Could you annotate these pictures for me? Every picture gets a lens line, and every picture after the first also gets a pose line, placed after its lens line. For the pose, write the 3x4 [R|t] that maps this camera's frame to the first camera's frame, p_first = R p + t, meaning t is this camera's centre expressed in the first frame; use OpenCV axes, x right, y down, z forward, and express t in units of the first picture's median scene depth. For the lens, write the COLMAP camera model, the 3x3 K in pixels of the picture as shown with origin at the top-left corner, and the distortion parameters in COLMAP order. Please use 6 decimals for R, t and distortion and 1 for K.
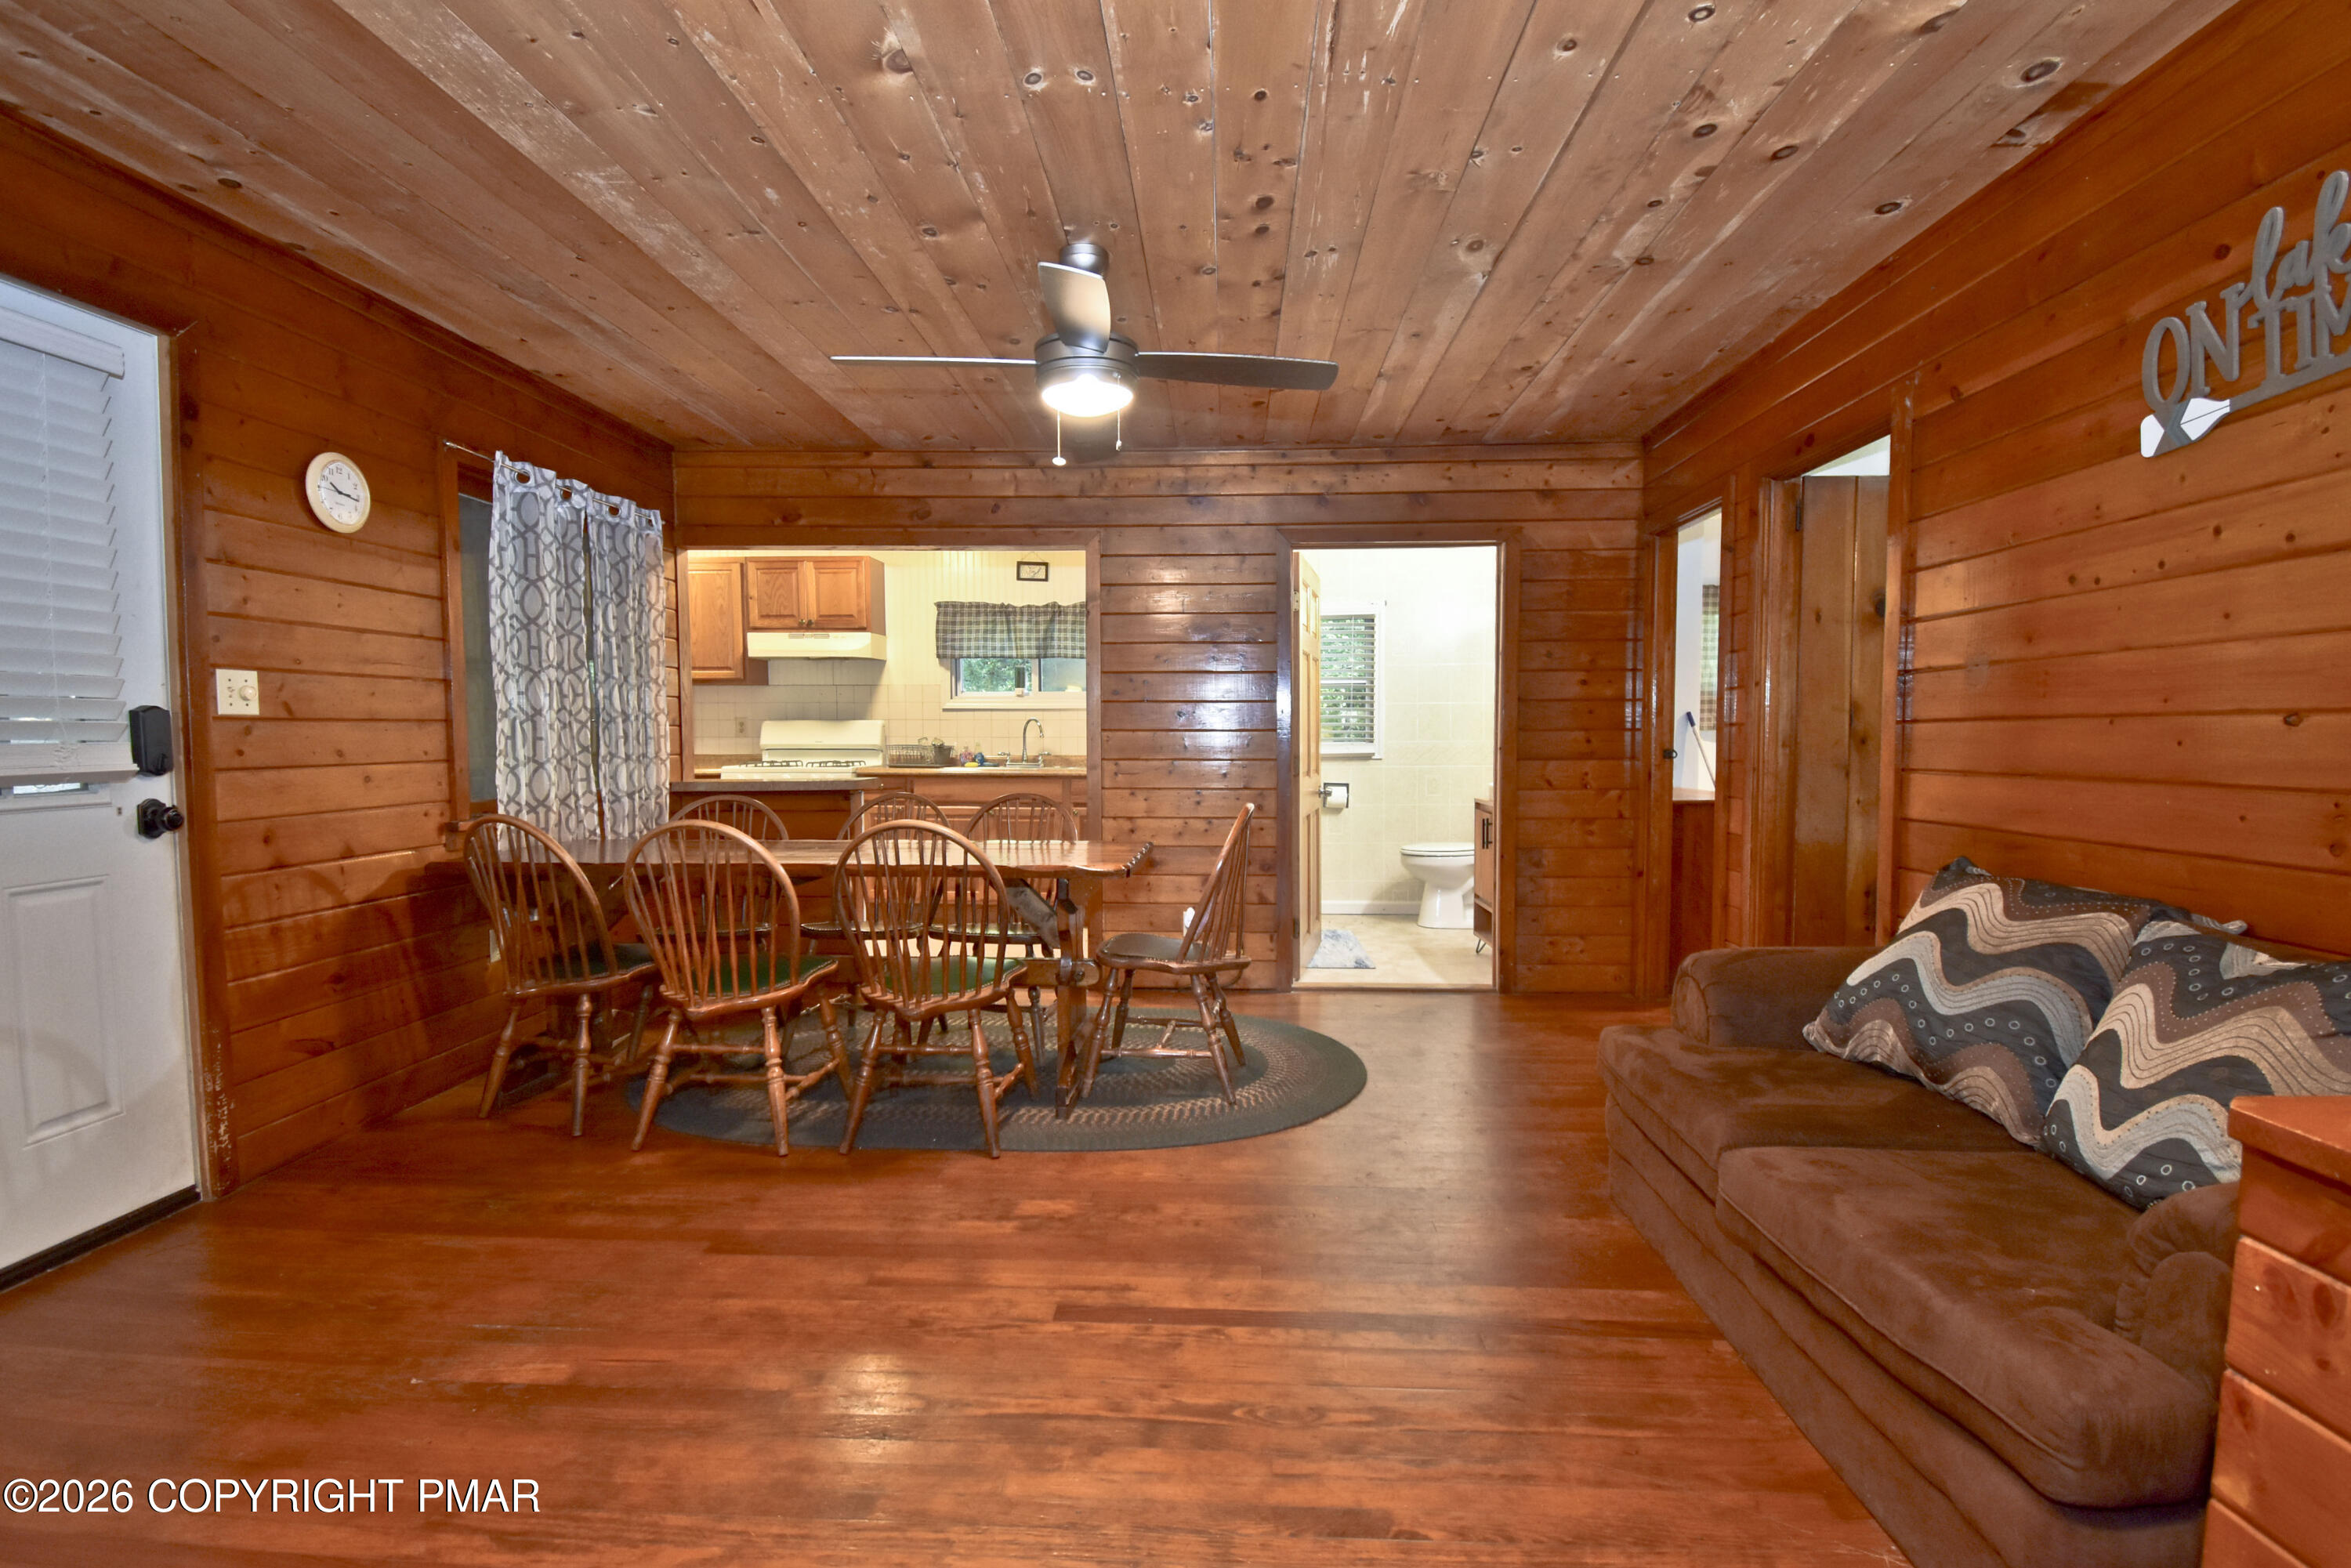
lens RADIAL K [[1064.3, 0, 1175.5], [0, 1064.3, 784.0], [0, 0, 1]] dist [-0.000889, -0.000346]
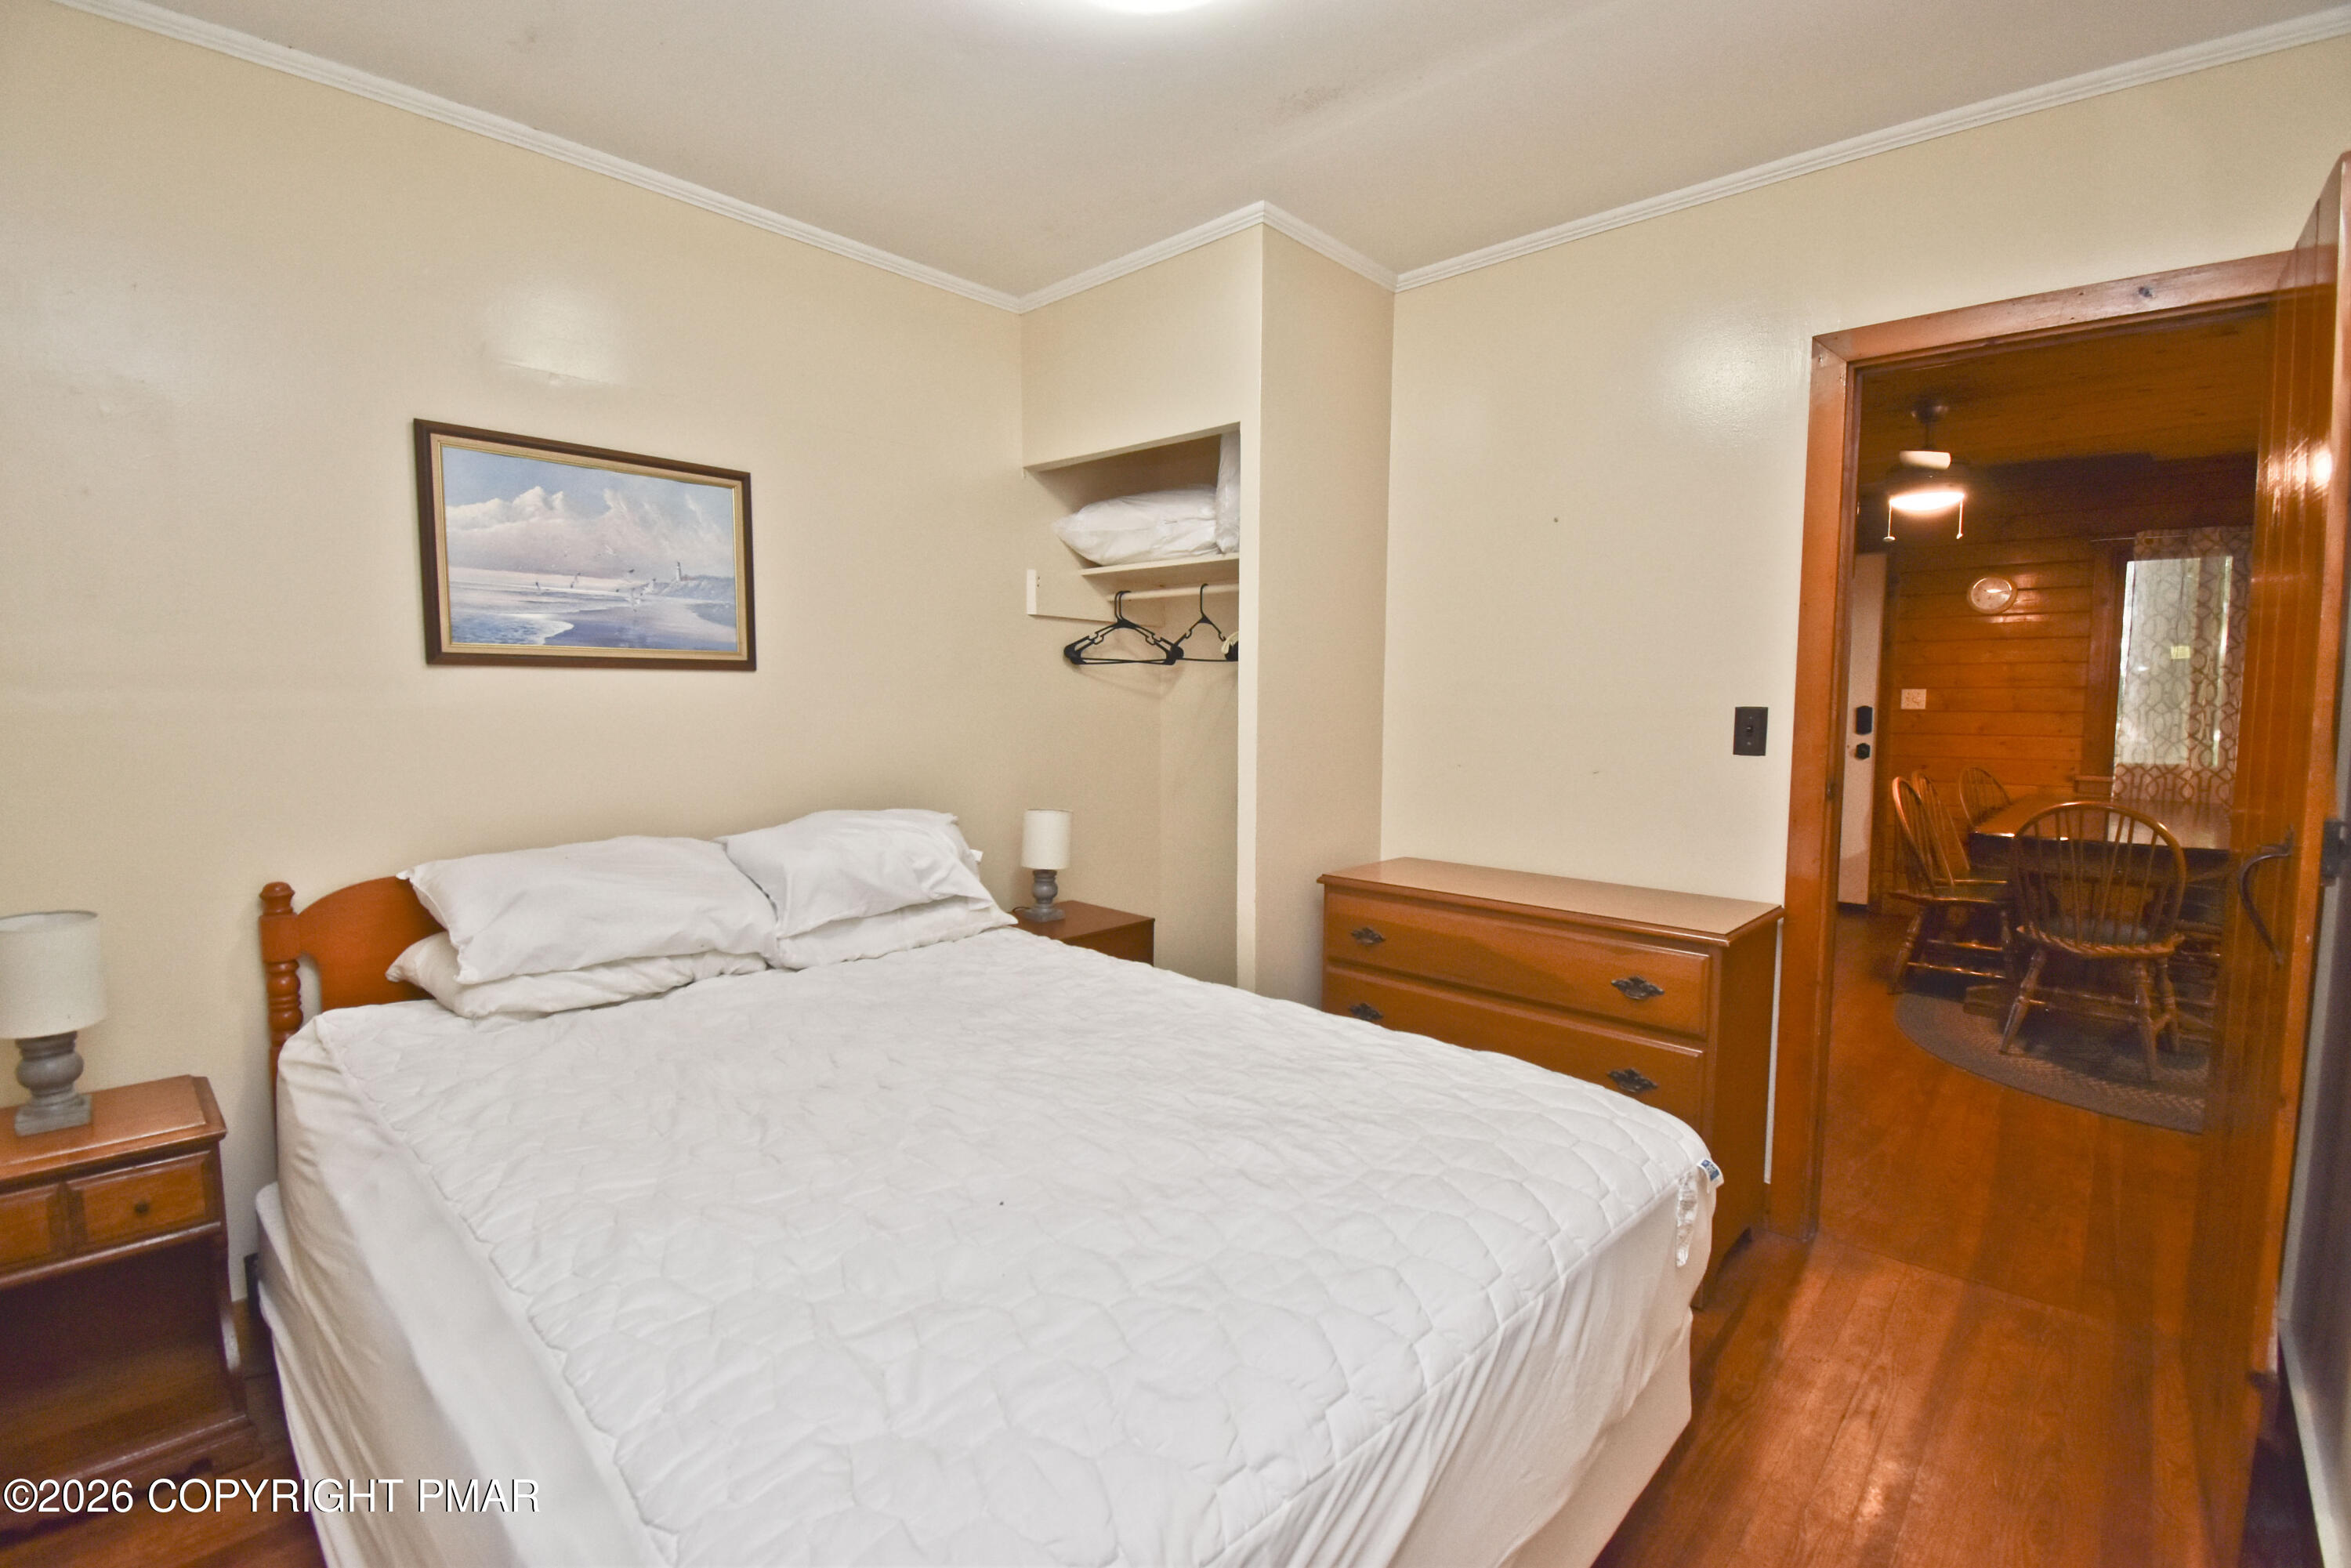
lens RADIAL K [[1061.9, 0, 1130.2], [0, 1061.9, 780.2], [0, 0, 1]] dist [-0.000155, -0.000139]
pose [[-0.666973, 0.060011, -0.742661, 1.975053], [-0.037562, 0.992775, 0.113956, -0.114982], [0.744134, 0.103901, -0.659901, 1.338320]]
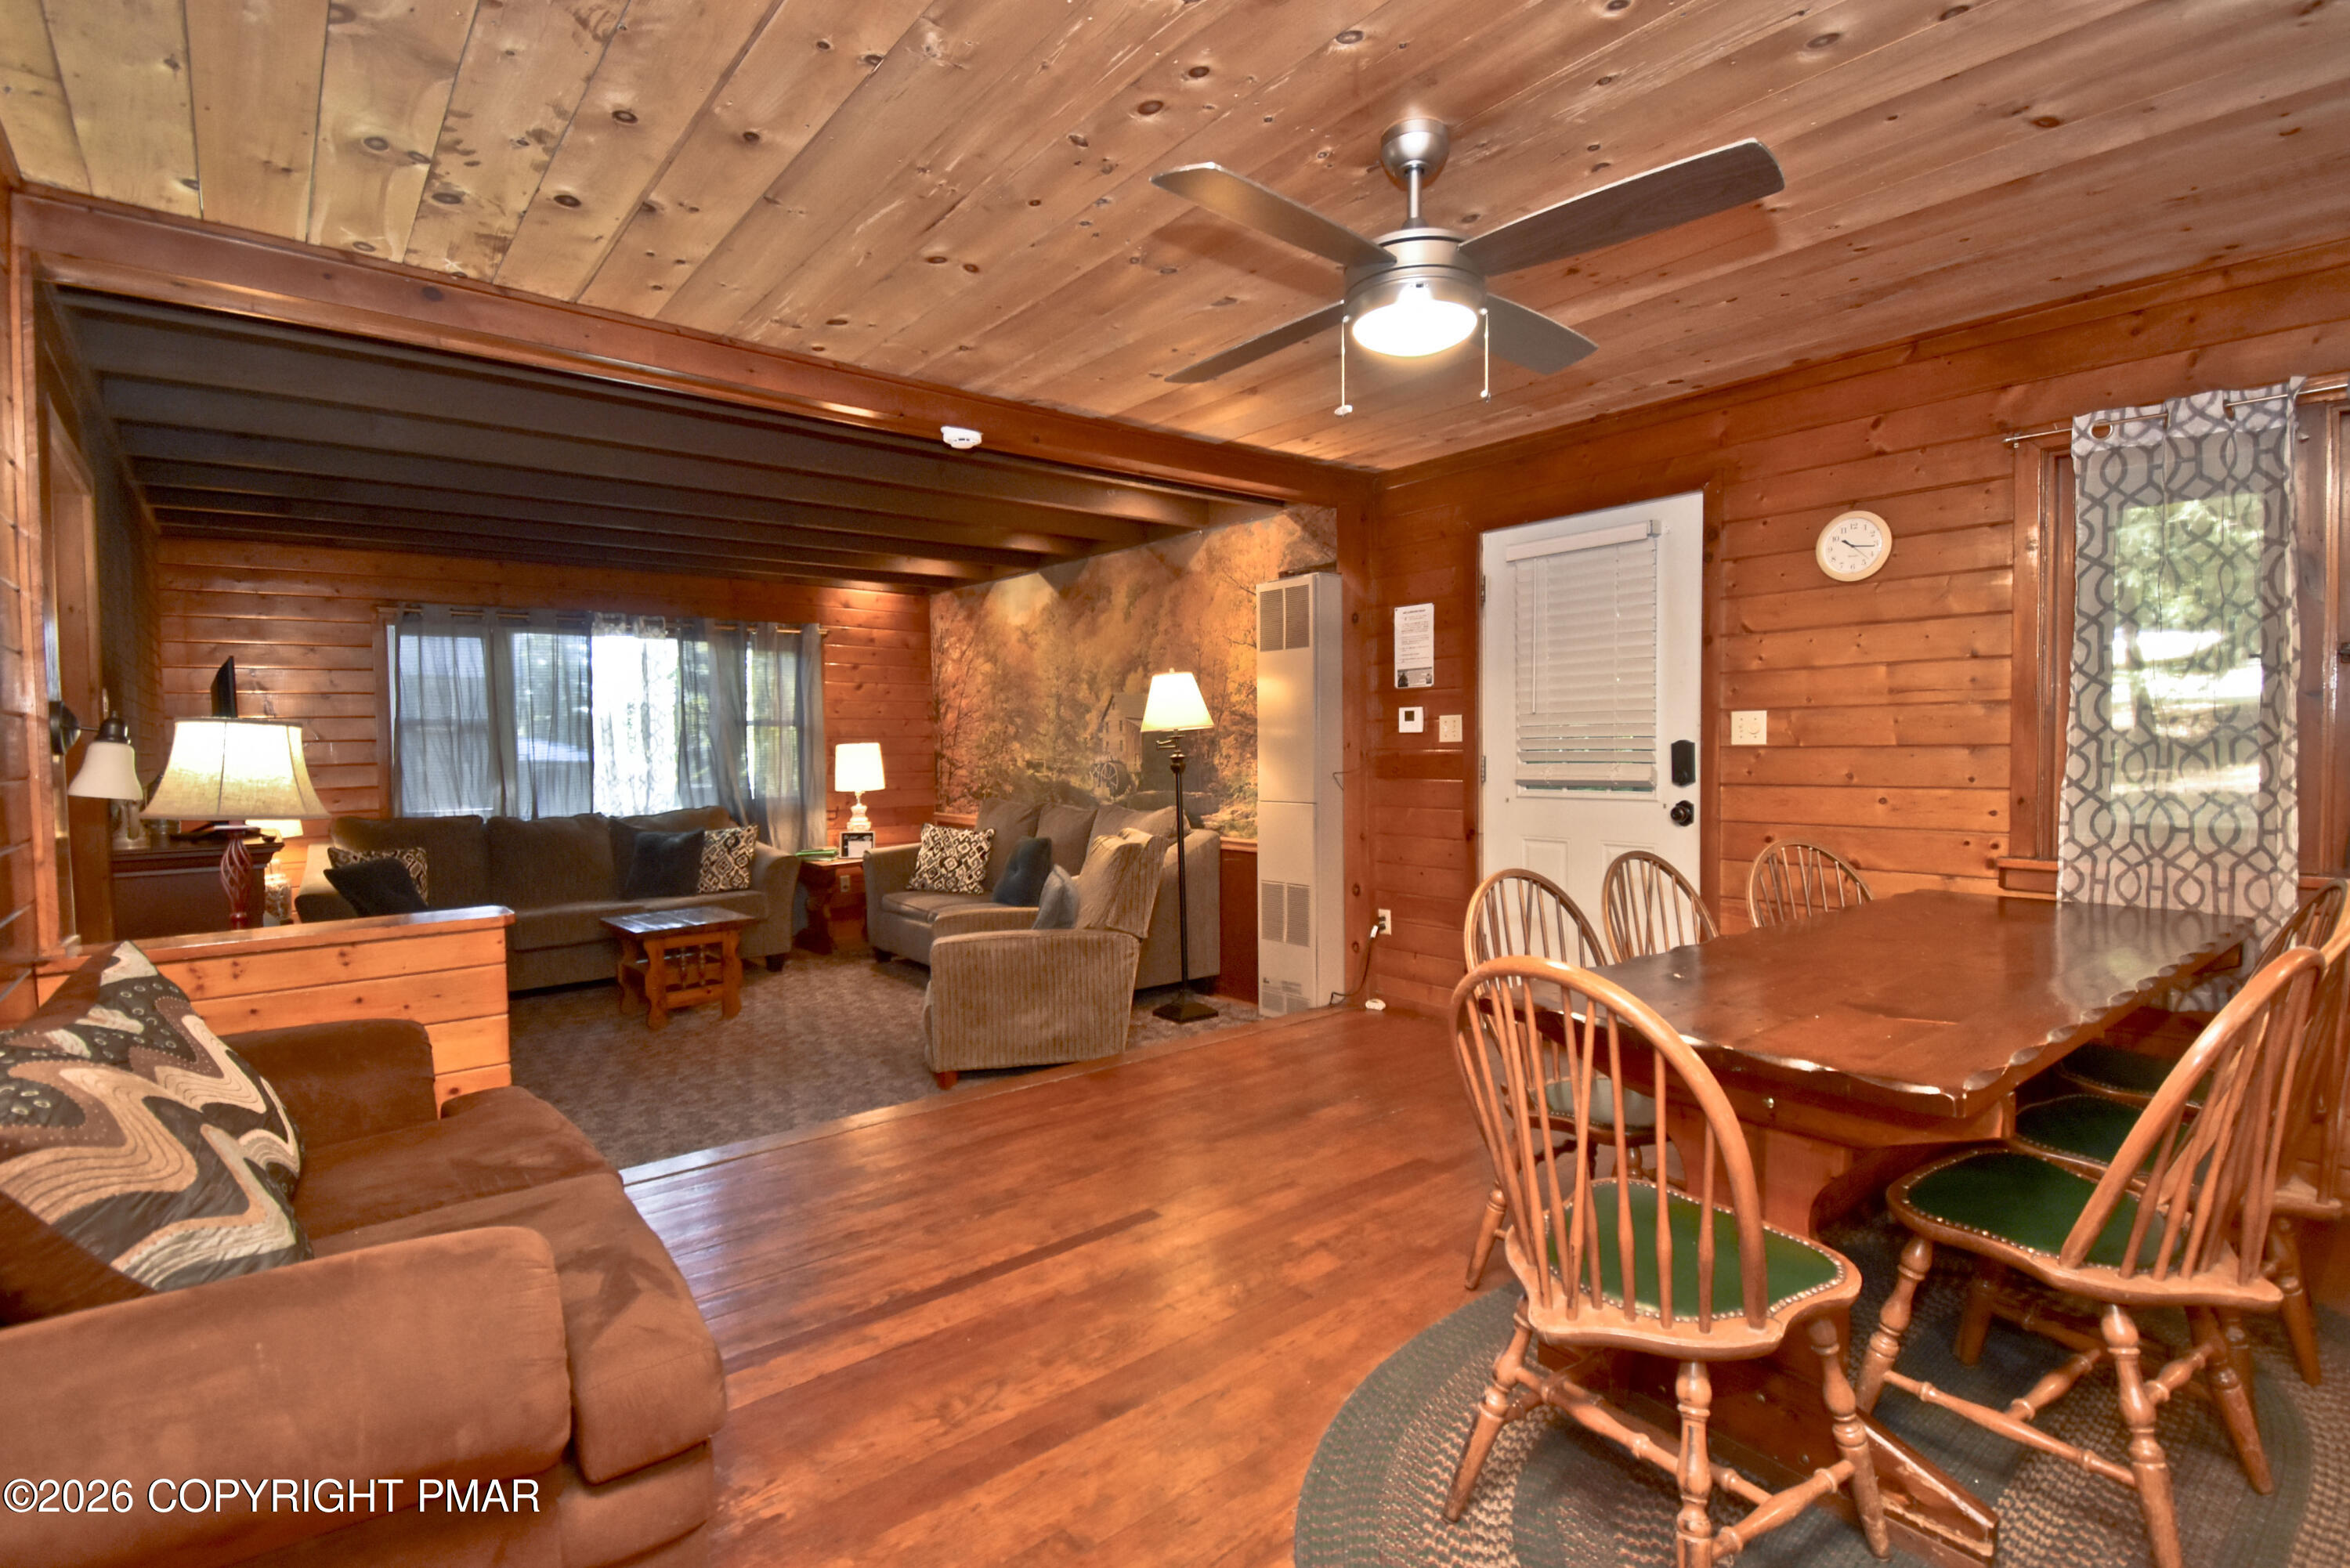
lens RADIAL K [[1063.8, 0, 1175.0], [0, 1063.8, 784.0], [0, 0, 1]] dist [-0.000889, -0.000346]
pose [[-0.723679, 0.033166, -0.689339, 0.612543], [-0.022512, 0.997179, 0.071610, -0.100039], [0.689769, 0.067341, -0.720891, 1.560704]]
